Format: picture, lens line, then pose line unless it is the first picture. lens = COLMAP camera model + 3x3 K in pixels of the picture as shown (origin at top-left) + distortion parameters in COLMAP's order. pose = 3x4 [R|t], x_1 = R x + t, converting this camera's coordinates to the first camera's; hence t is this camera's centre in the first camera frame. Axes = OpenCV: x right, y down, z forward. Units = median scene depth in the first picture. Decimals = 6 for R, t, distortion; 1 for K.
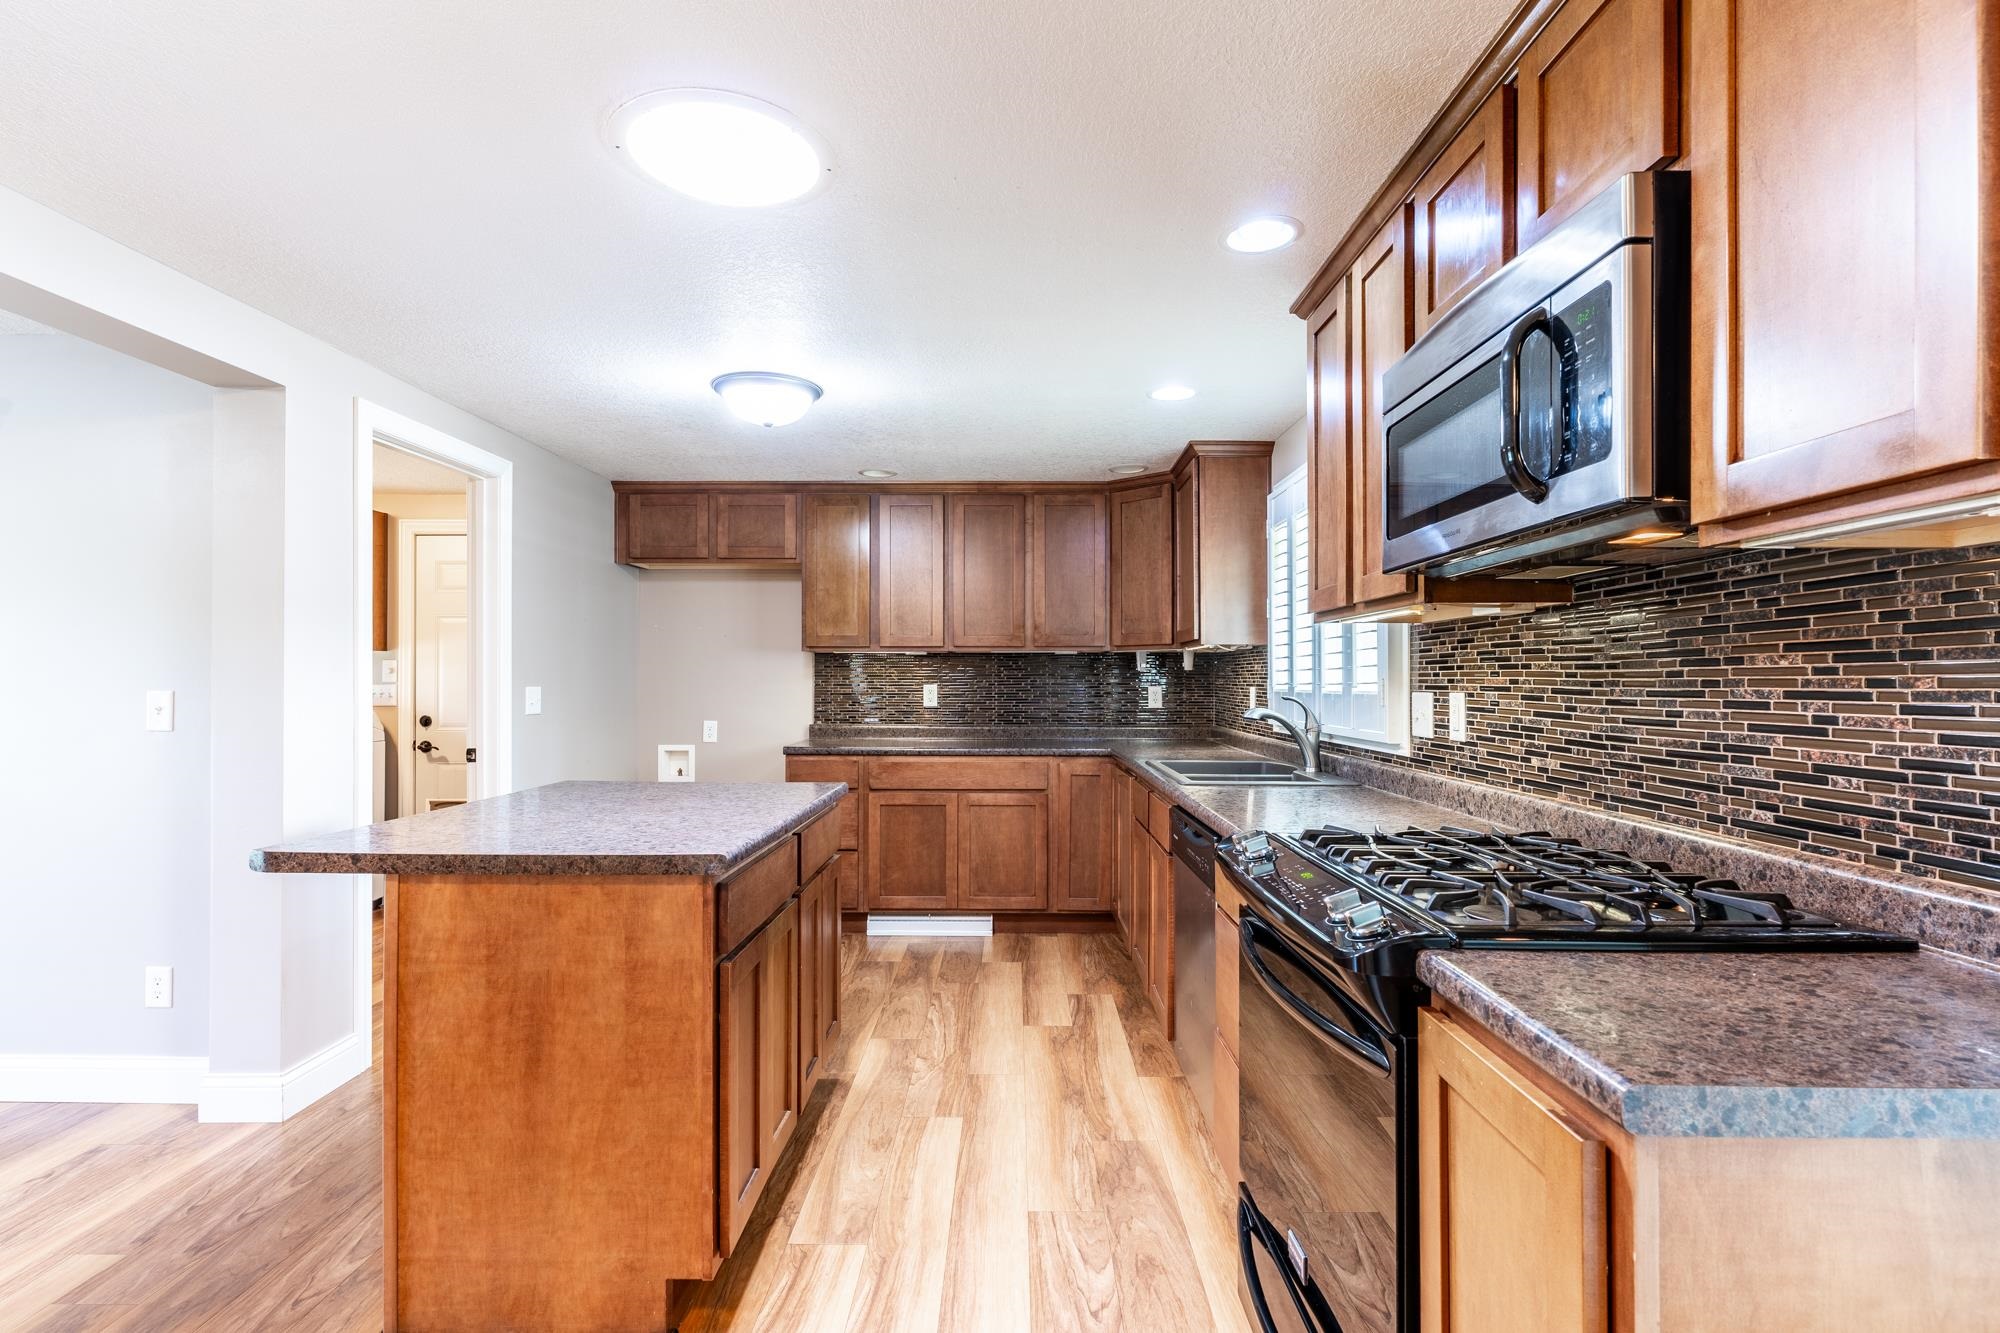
lens RADIAL K [[961.3, 0, 992.3], [0, 961.3, 673.0], [0, 0, 1]] dist [0.002133, -0.000833]
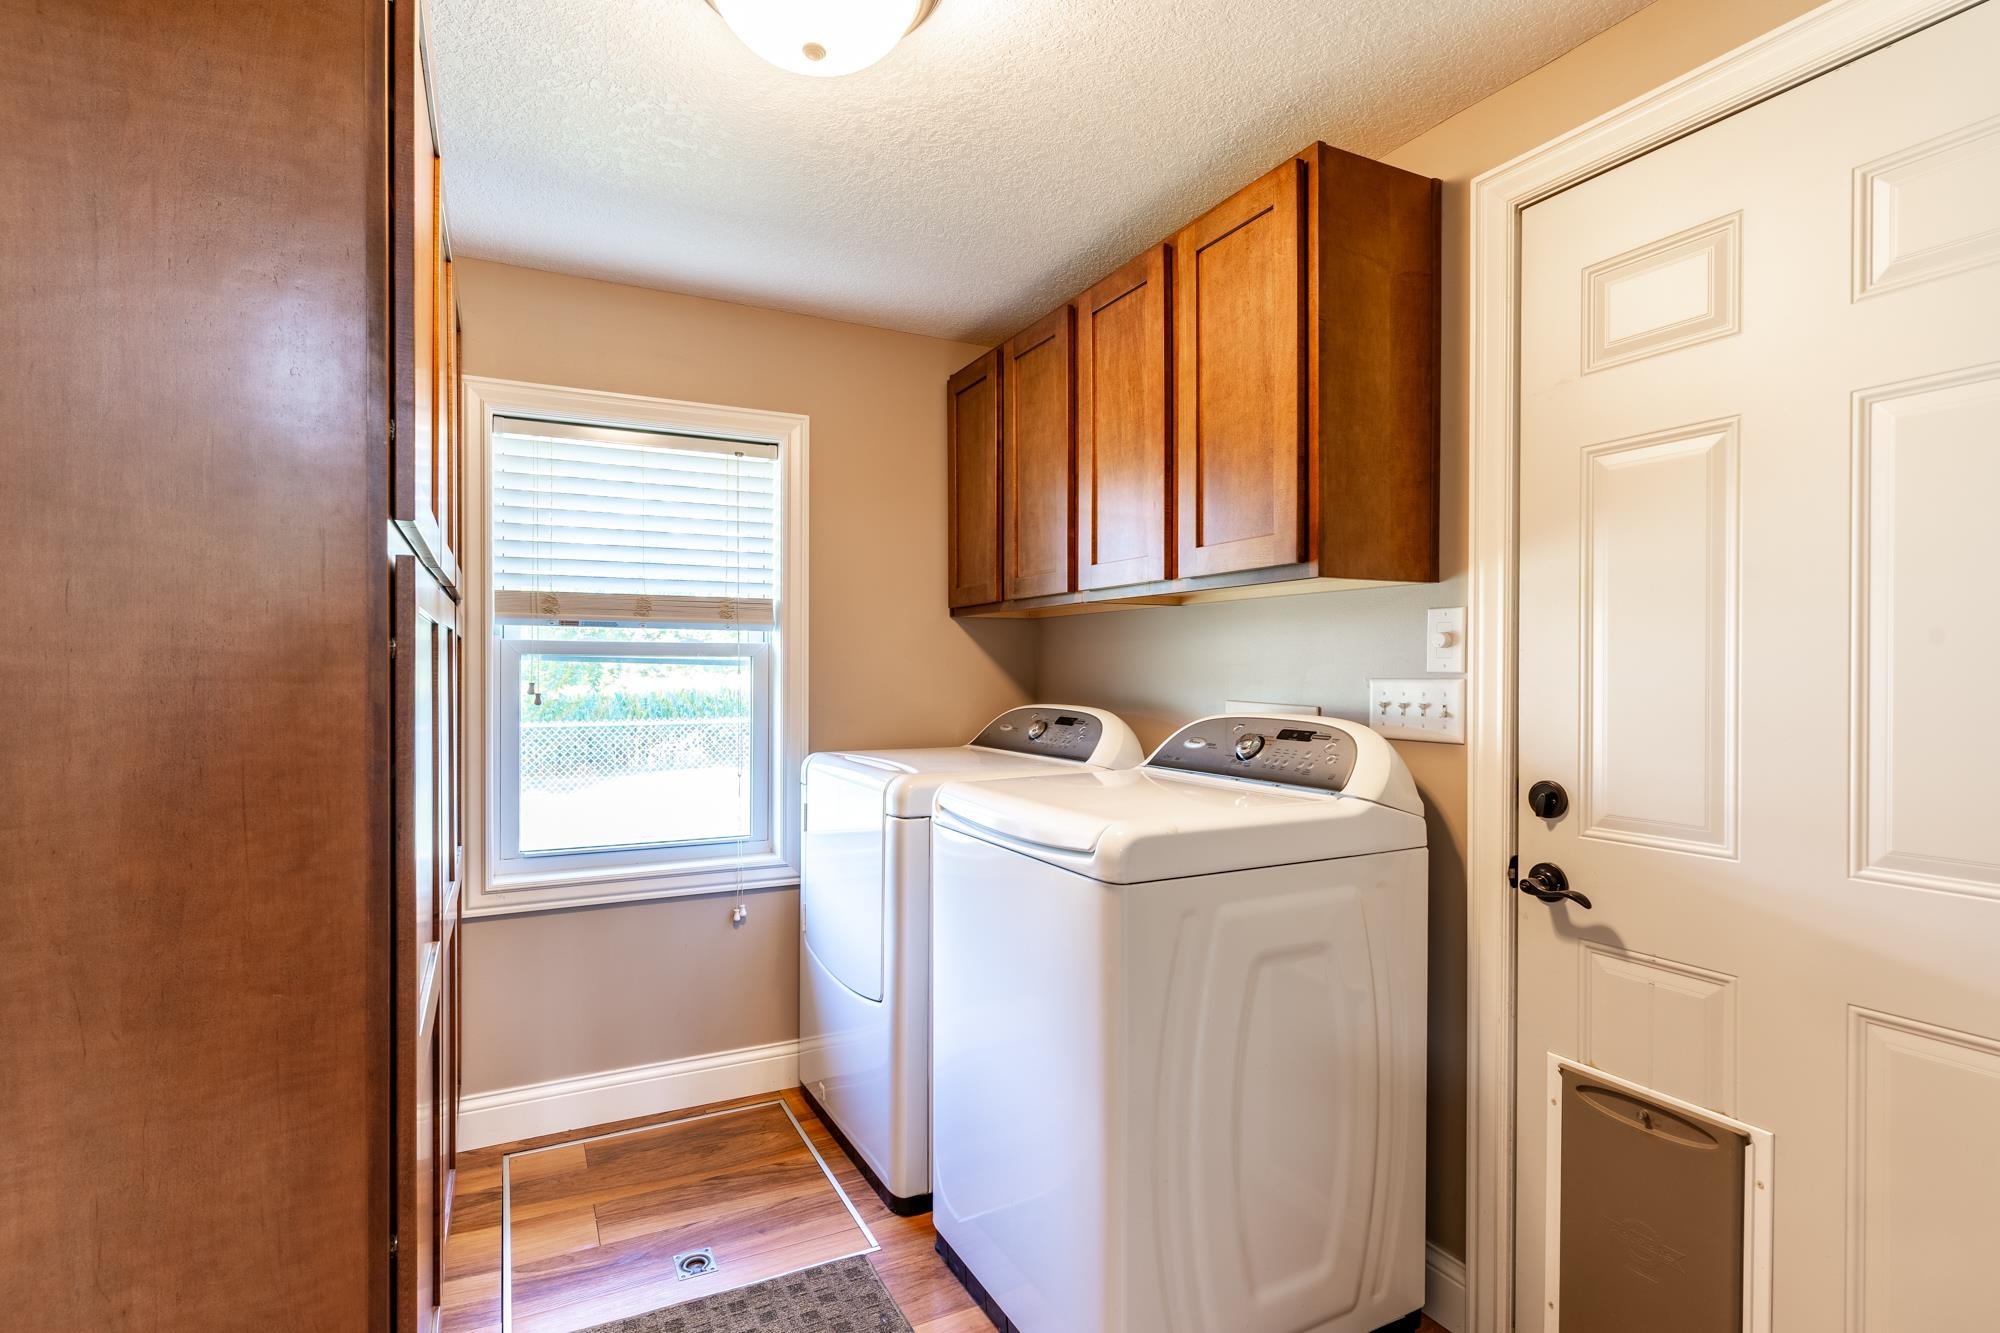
lens RADIAL K [[965.5, 0, 1003.9], [0, 965.5, 677.2], [0, 0, 1]] dist [0.002944, 0.000675]
pose [[0.469161, 0.006102, -0.883091, -1.169970], [0.006078, 0.999930, 0.010138, 0.019097], [0.883092, -0.010124, 0.469091, 2.062911]]
